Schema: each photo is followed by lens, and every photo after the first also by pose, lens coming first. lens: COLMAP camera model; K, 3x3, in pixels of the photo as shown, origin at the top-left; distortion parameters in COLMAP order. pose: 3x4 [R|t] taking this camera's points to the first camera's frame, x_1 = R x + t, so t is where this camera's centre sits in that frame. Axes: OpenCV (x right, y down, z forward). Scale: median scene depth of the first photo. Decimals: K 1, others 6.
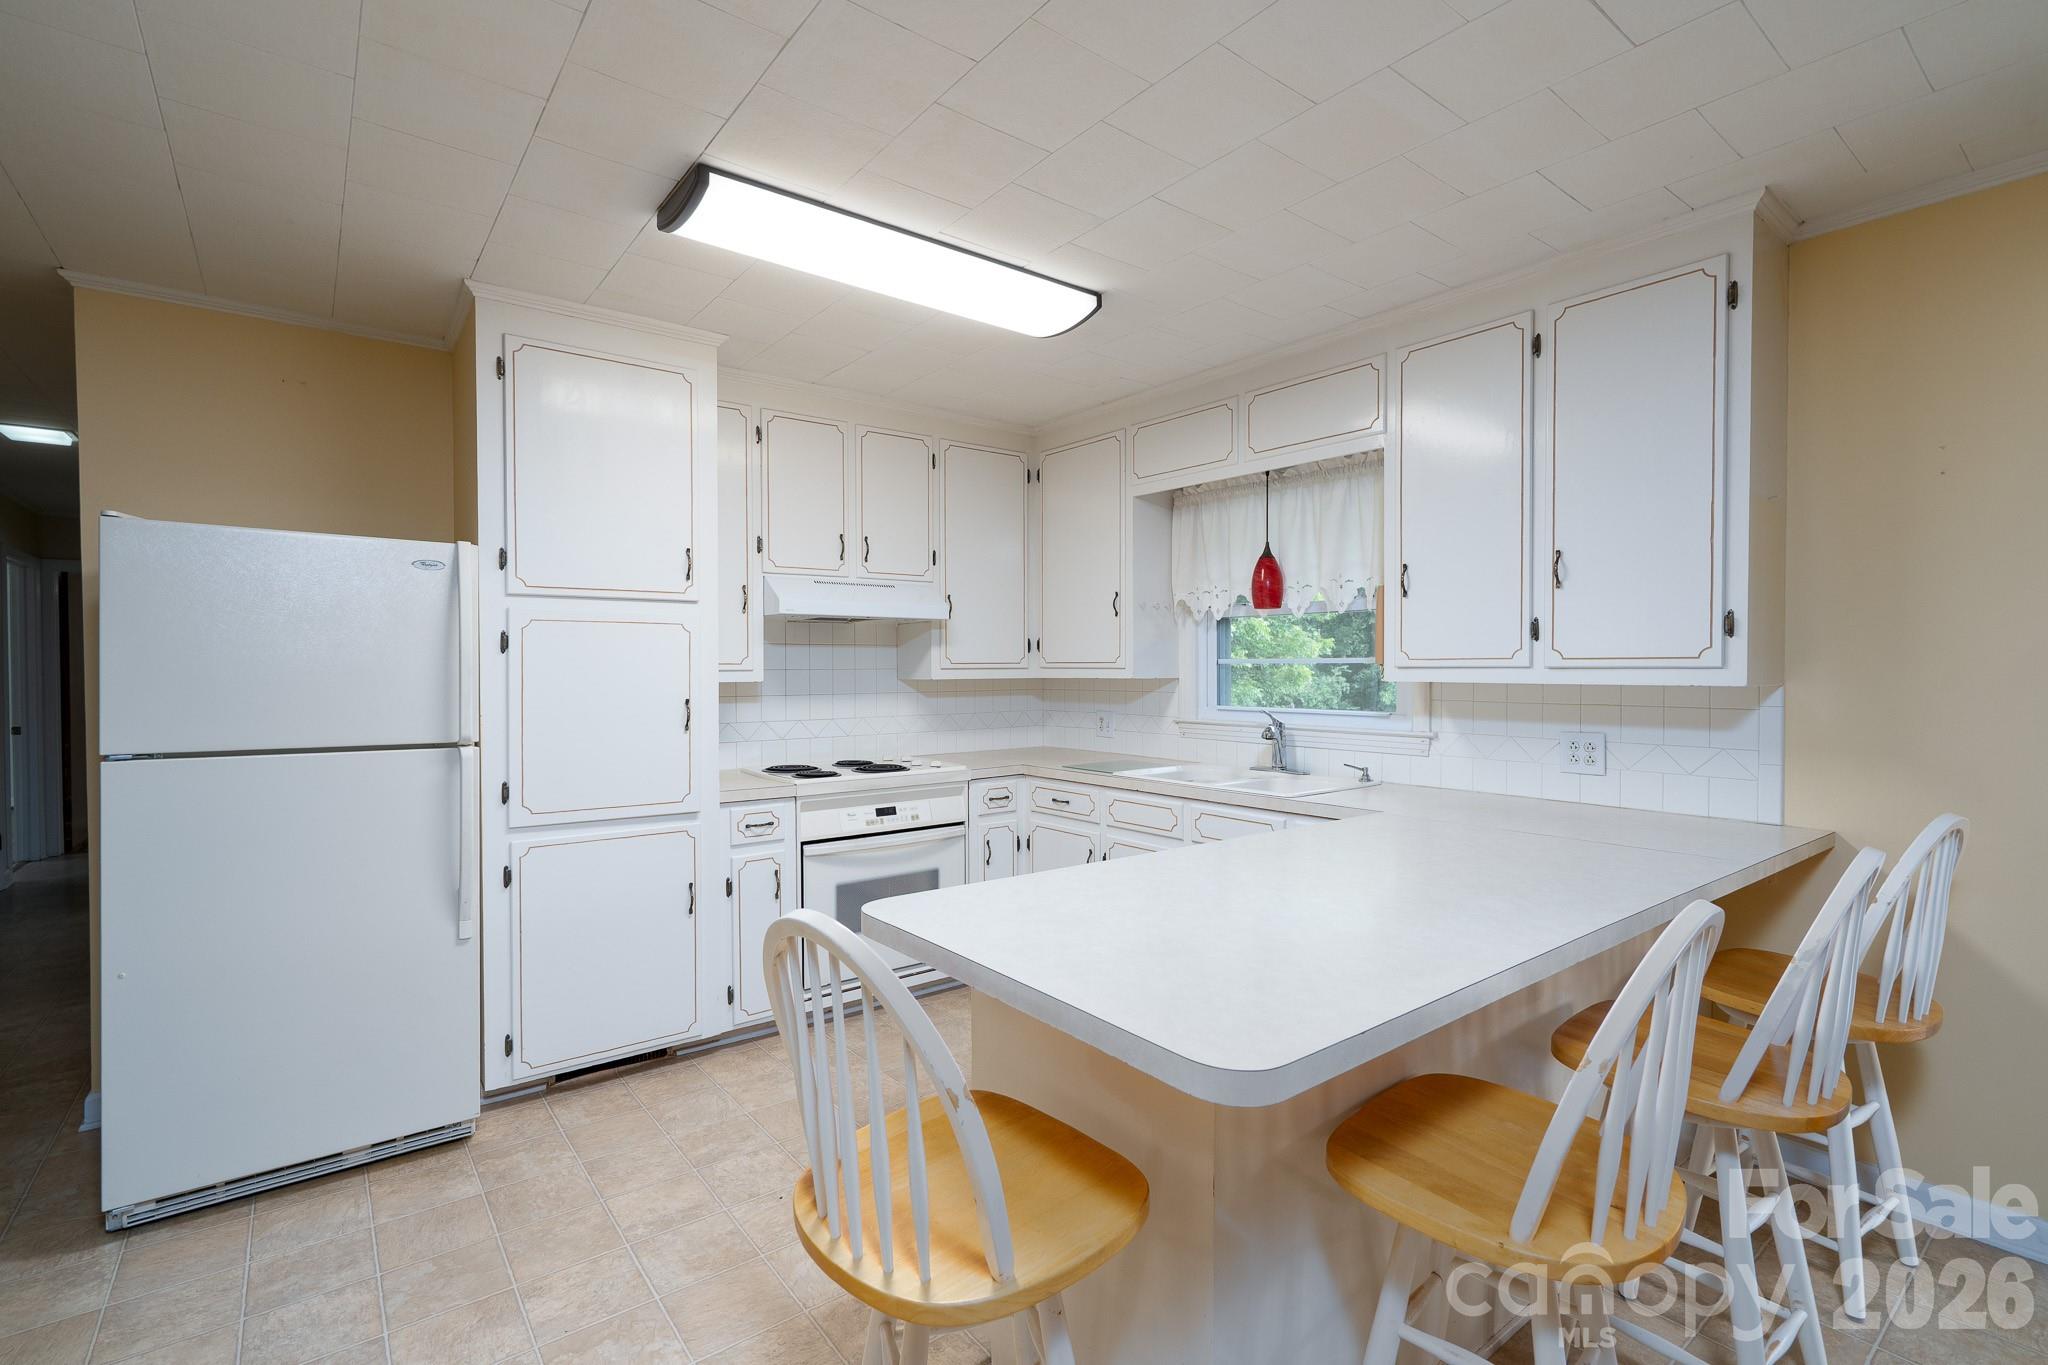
lens RADIAL K [[927.1, 0, 1027.5], [0, 927.1, 677.5], [0, 0, 1]] dist [-0.001094, 0.000034]
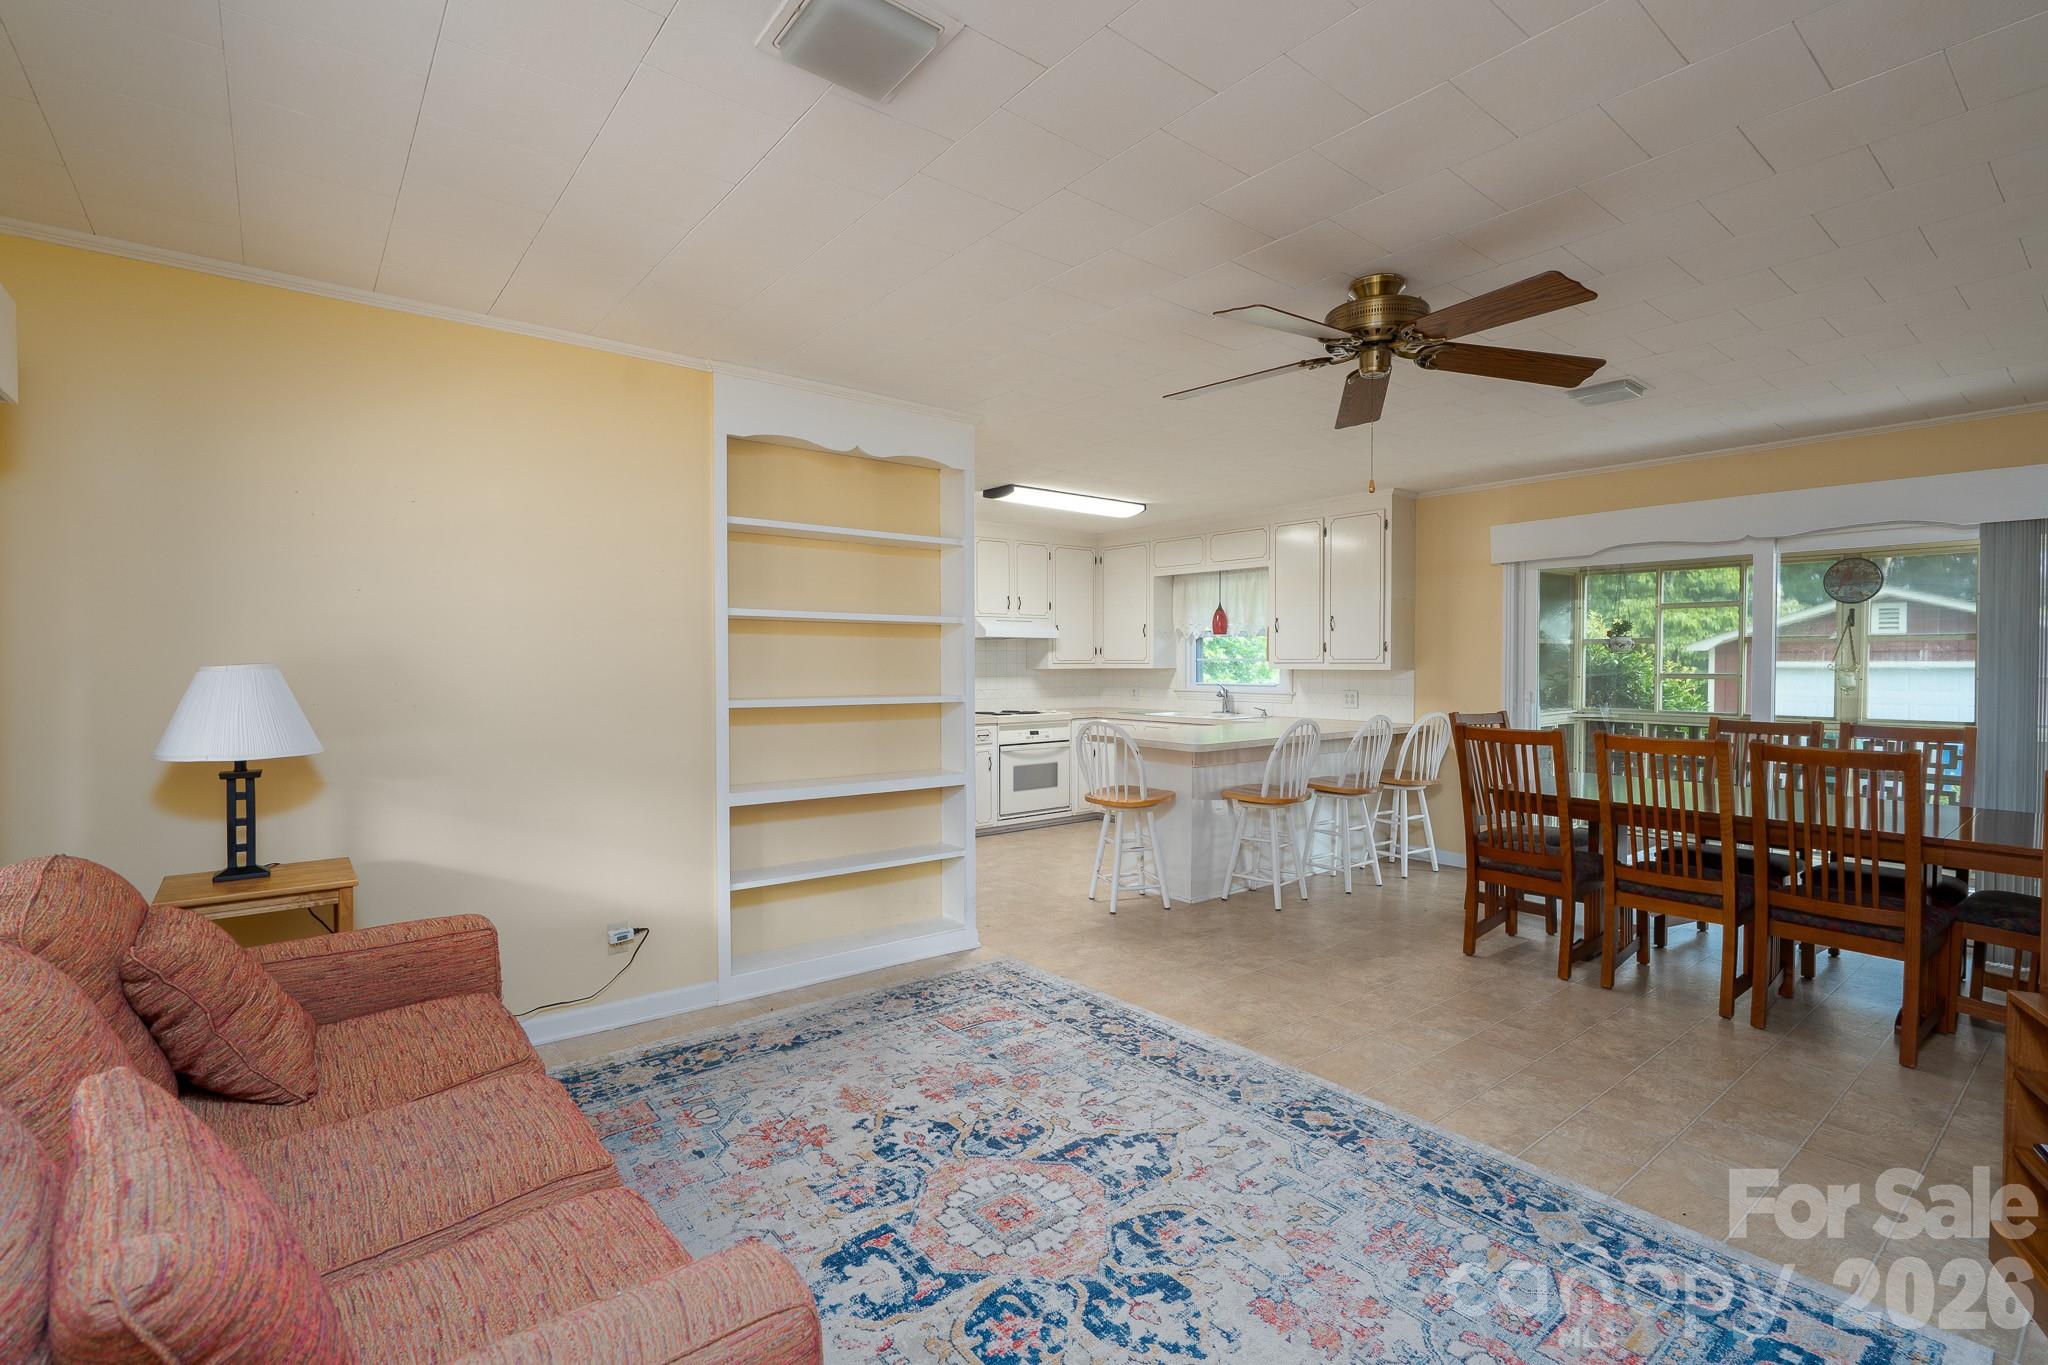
lens RADIAL K [[899.9, 0, 1033.0], [0, 899.9, 673.9], [0, 0, 1]] dist [-0.001286, 0.000022]
pose [[0.999827, 0.001905, 0.018509, -0.191867], [-0.001920, 0.999998, 0.000789, 0.012302], [-0.018507, -0.000824, 0.999828, -0.985667]]
